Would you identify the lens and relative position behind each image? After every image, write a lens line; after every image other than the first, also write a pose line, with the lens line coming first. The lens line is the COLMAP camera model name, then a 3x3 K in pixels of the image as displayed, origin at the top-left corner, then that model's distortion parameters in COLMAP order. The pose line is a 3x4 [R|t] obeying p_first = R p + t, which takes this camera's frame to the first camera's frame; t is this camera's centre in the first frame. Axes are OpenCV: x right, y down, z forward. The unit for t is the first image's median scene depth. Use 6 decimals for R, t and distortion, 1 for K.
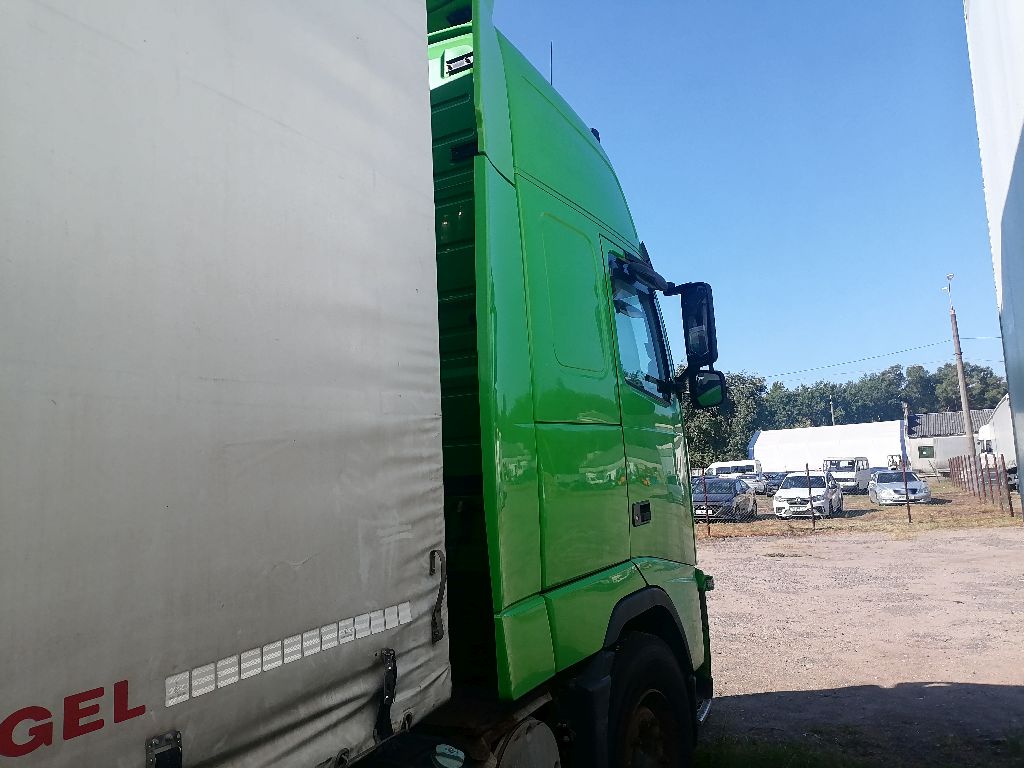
lens RADIAL K [[771.2, 0, 512.5], [0, 771.2, 386.8], [0, 0, 1]] dist [0.016918, 0.002741]
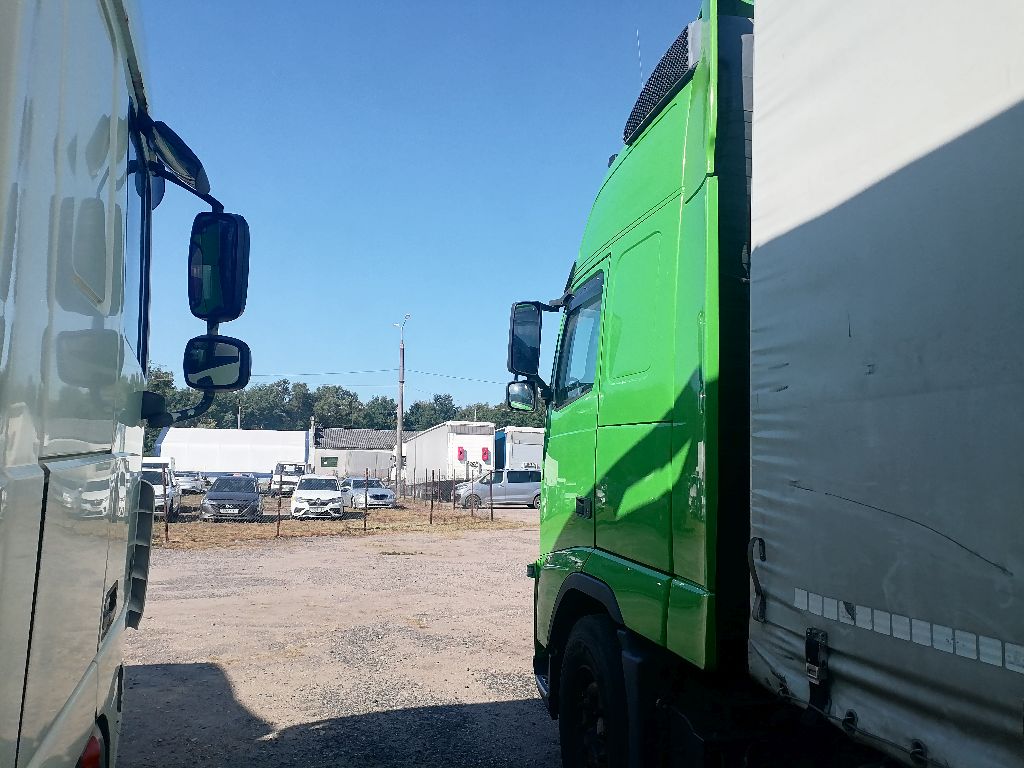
lens RADIAL K [[771.2, 0, 511.8], [0, 771.2, 383.7], [0, 0, 1]] dist [0.016918, 0.002741]
pose [[0.658735, 0.148046, 0.737665, -0.141957], [-0.142526, 0.987251, -0.070860, 0.014358], [-0.738752, -0.058459, 0.671438, 0.062892]]
